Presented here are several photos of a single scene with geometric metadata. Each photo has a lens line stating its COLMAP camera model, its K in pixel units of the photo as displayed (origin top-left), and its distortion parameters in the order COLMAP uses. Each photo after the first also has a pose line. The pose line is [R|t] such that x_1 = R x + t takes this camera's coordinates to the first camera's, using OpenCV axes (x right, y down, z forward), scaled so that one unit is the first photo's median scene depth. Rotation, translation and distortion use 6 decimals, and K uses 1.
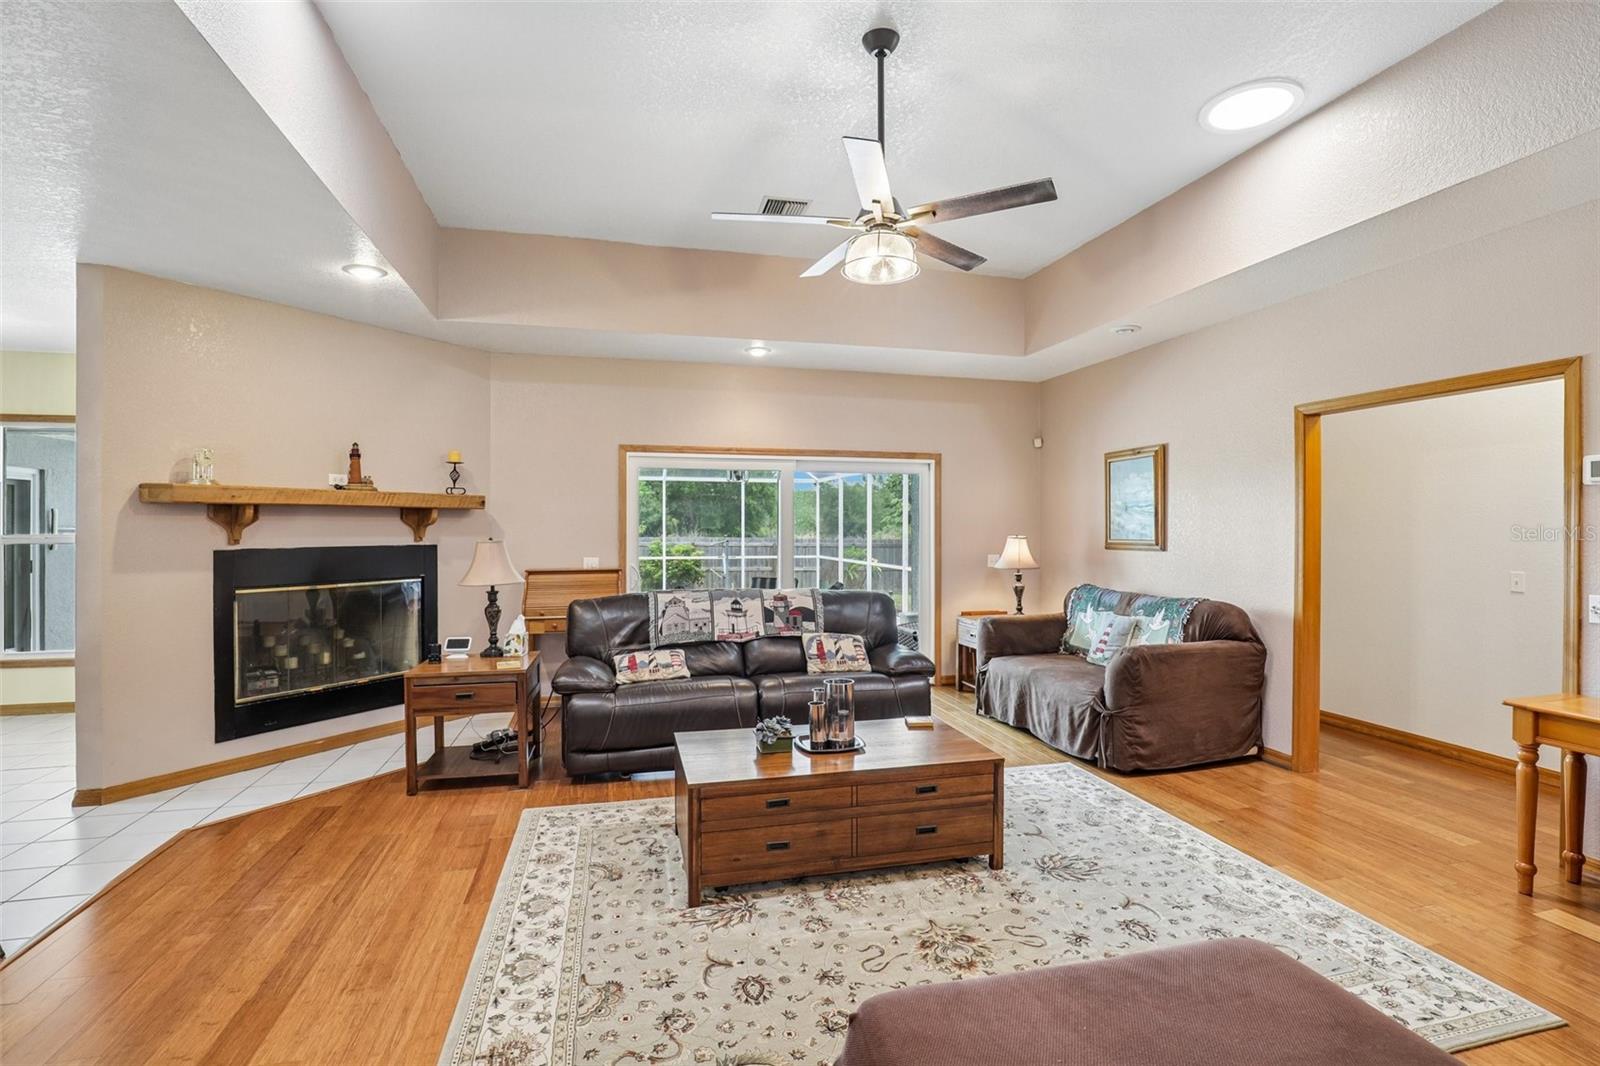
lens RADIAL K [[711.1, 0, 800.0], [0, 711.1, 533.0], [0, 0, 1]] dist [-0.038978, 0.014896]
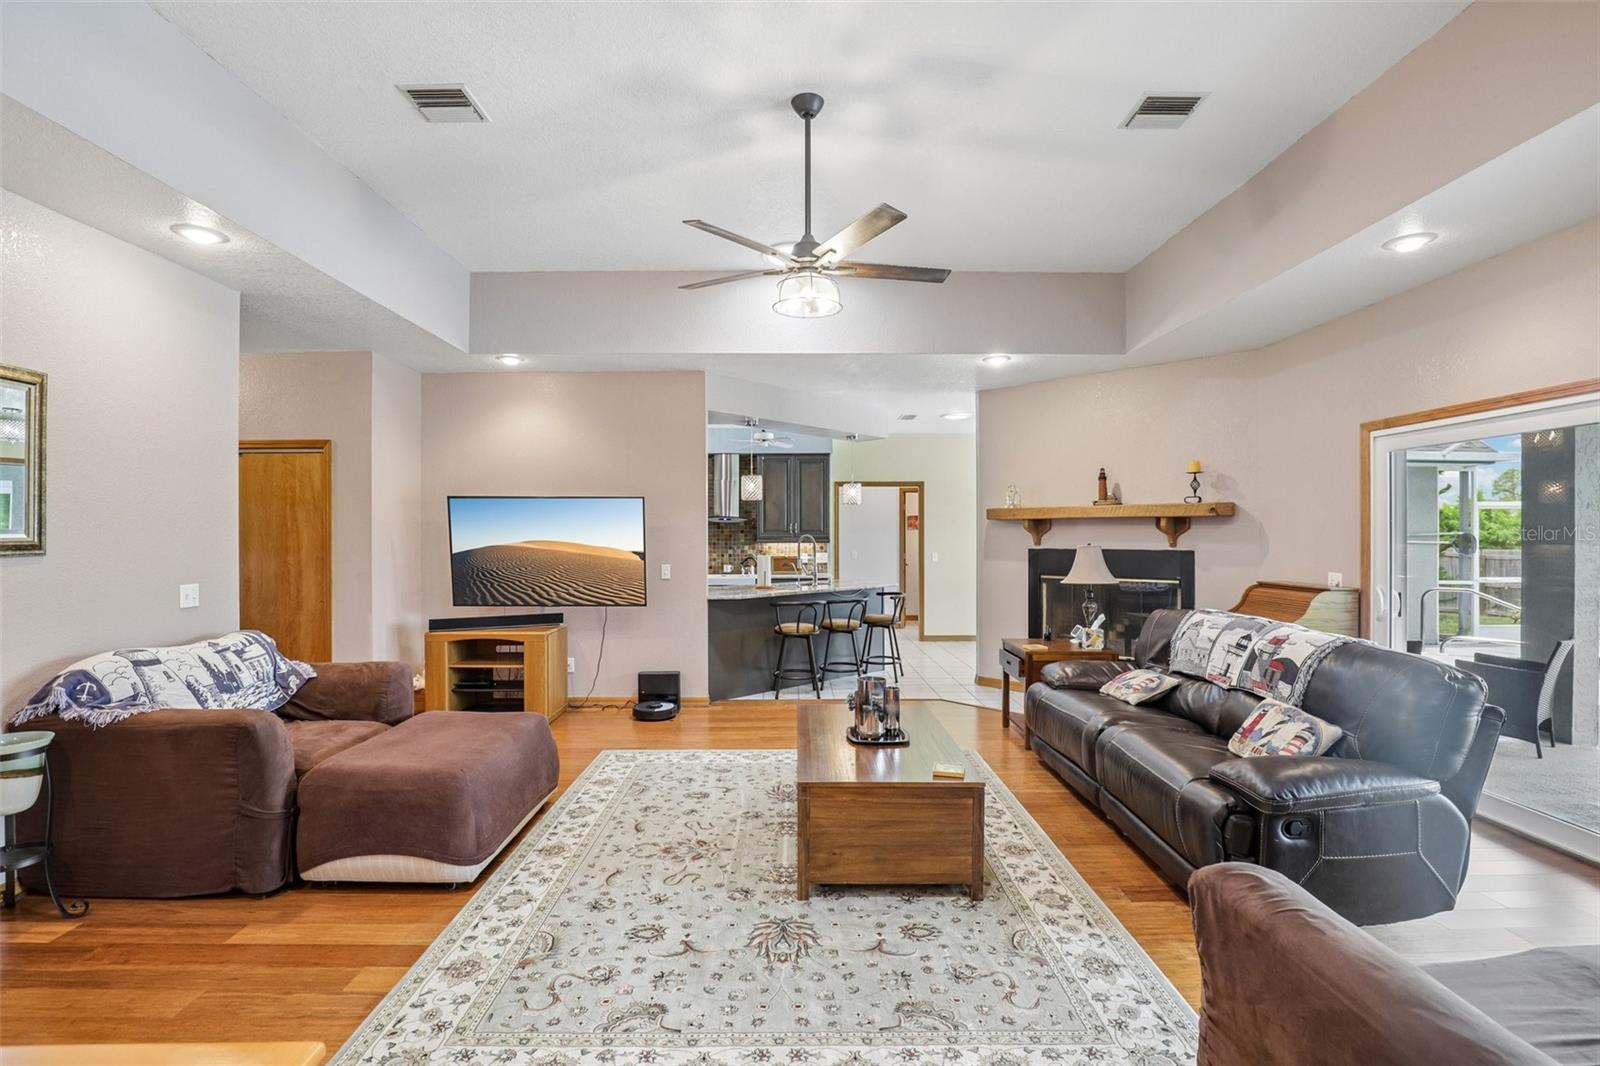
lens RADIAL K [[756.4, 0, 843.2], [0, 756.4, 532.5], [0, 0, 1]] dist [0.000873, 0.000530]
pose [[-0.183295, -0.002645, -0.983054, 0.880138], [-0.008494, 0.999963, -0.001107, -0.006489], [0.983021, 0.008147, -0.183310, 0.862371]]
